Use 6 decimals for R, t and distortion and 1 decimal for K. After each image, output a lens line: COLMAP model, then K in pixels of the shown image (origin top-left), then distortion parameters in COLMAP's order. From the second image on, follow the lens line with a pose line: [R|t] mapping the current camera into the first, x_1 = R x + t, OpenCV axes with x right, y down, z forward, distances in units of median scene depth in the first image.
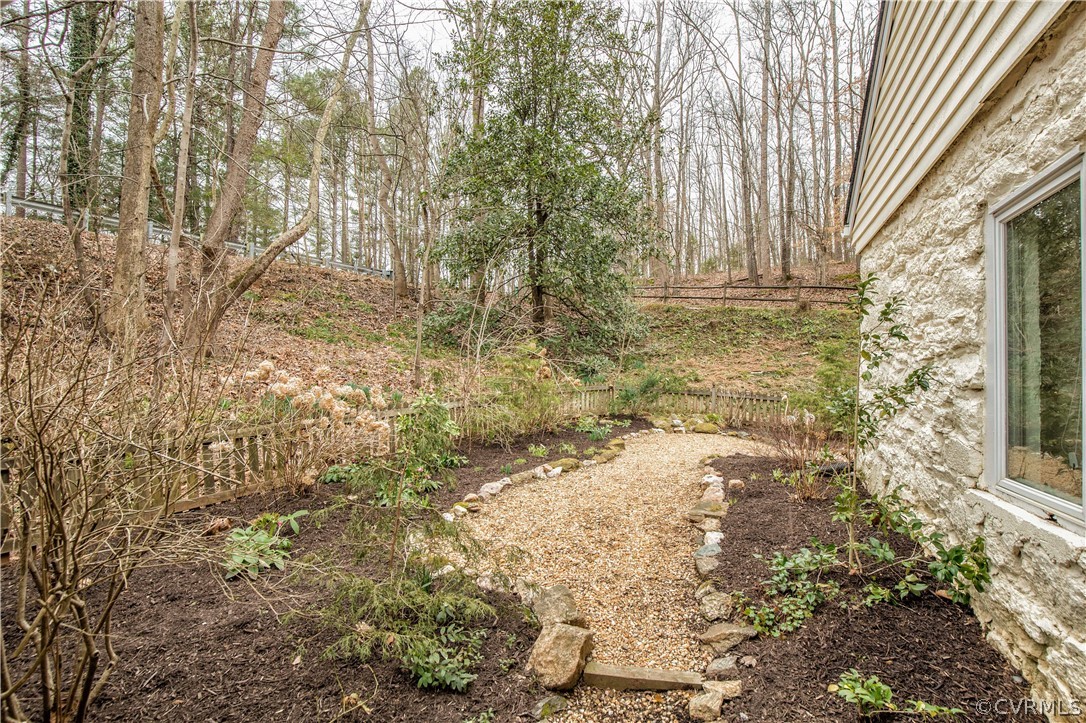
lens RADIAL K [[510.8, 0, 546.9], [0, 510.8, 368.5], [0, 0, 1]] dist [-0.037567, 0.009672]
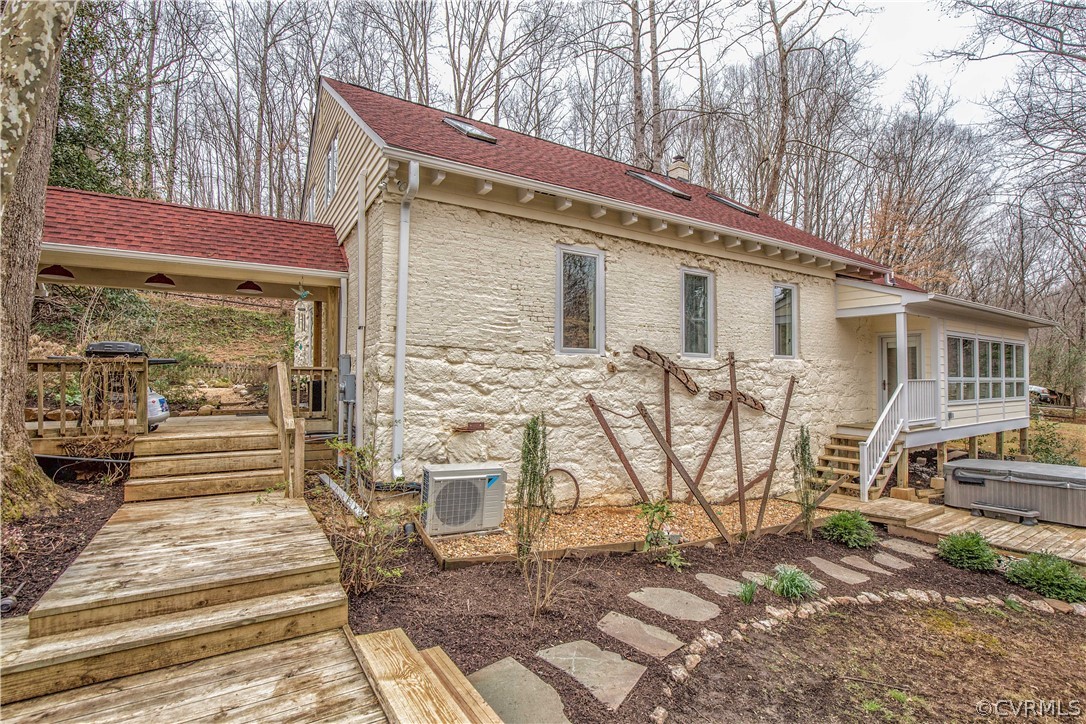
lens RADIAL K [[510.8, 0, 546.9], [0, 510.8, 369.0], [0, 0, 1]] dist [-0.037567, 0.009672]
pose [[0.593261, 0.001771, 0.805009, -0.204287], [-0.006726, 0.999974, 0.002757, 0.027720], [-0.804982, -0.007050, 0.593257, -0.445620]]
